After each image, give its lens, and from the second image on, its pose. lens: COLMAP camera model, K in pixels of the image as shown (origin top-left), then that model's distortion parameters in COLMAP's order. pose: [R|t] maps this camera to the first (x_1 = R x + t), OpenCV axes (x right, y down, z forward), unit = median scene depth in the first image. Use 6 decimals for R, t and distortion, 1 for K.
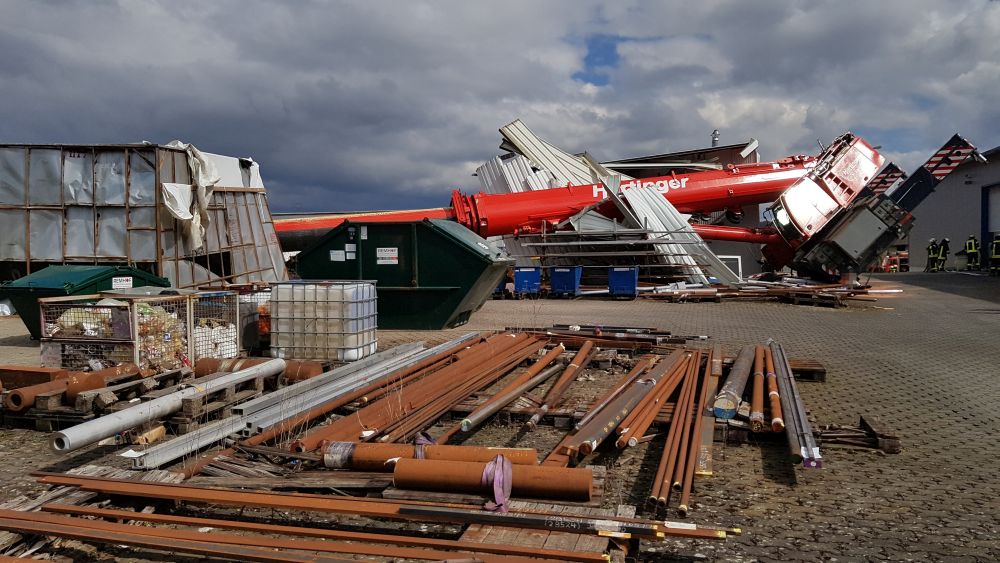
lens RADIAL K [[771.6, 0, 504.8], [0, 771.6, 283.1], [0, 0, 1]] dist [0.076144, -0.111882]
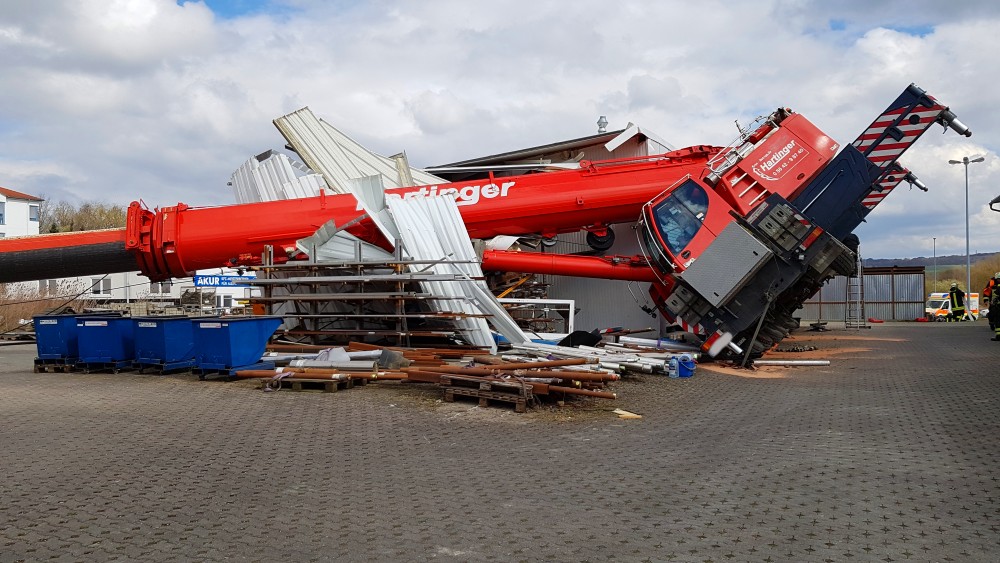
lens RADIAL K [[770.8, 0, 489.6], [0, 770.8, 292.2], [0, 0, 1]] dist [0.074374, -0.127078]
pose [[0.983075, 0.002260, -0.183189, 0.653093], [-0.009184, 0.999275, -0.036956, -0.032541], [0.182972, 0.038013, 0.982383, 0.685093]]
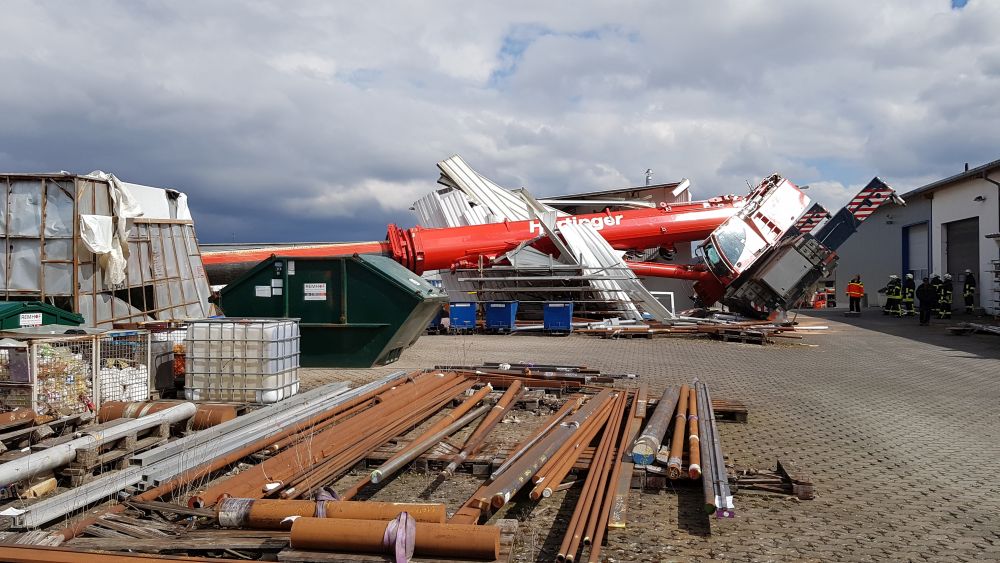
lens RADIAL K [[770.0, 0, 500.6], [0, 770.0, 284.2], [0, 0, 1]] dist [0.086991, -0.137718]
pose [[0.997587, 0.007476, 0.069024, 0.014032], [-0.004704, 0.999179, -0.040237, -0.006625], [-0.069268, 0.039816, 0.996803, 0.008300]]
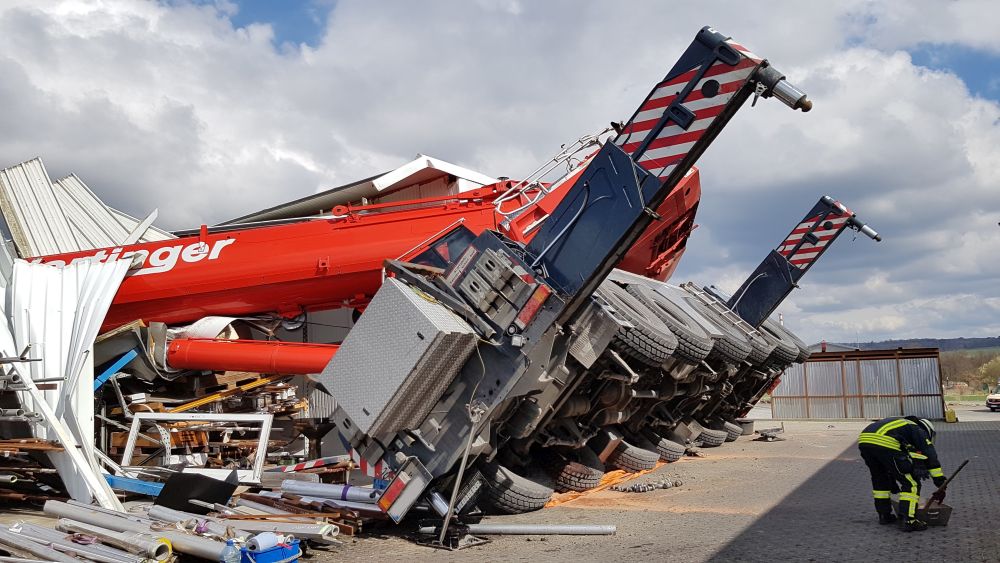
lens RADIAL K [[770.0, 0, 500.6], [0, 770.0, 284.2], [0, 0, 1]] dist [0.086991, -0.137718]
pose [[0.964818, -0.045860, -0.258888, 0.979387], [0.004442, 0.987373, -0.158353, -0.069847], [0.262881, 0.151632, 0.952839, 1.185121]]
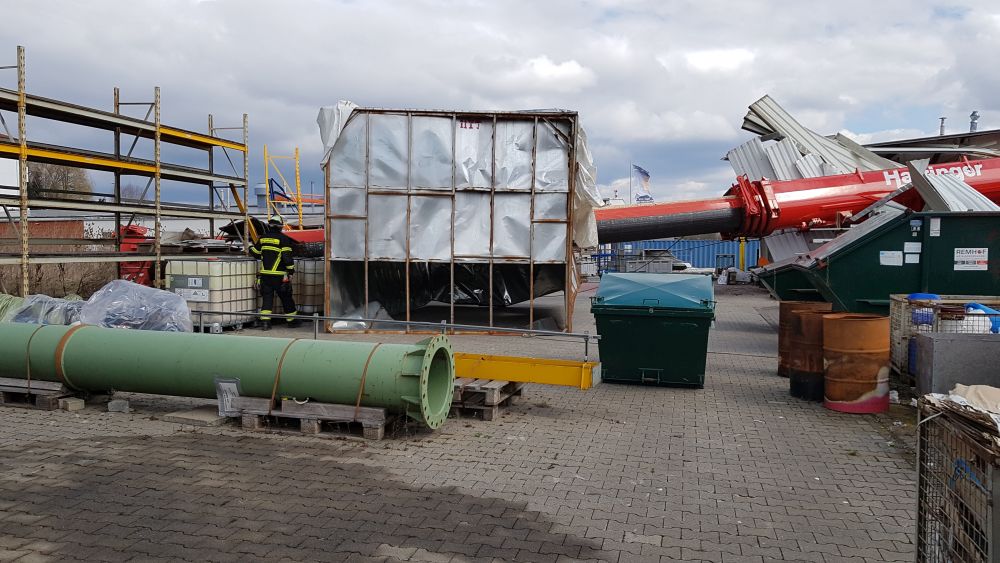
lens RADIAL K [[770.8, 0, 489.6], [0, 770.8, 292.2], [0, 0, 1]] dist [0.074374, -0.127078]
pose [[0.999974, 0.007173, -0.001034, -0.598945], [-0.007149, 0.999731, 0.022062, -0.016749], [0.001192, -0.022054, 0.999756, 0.257877]]
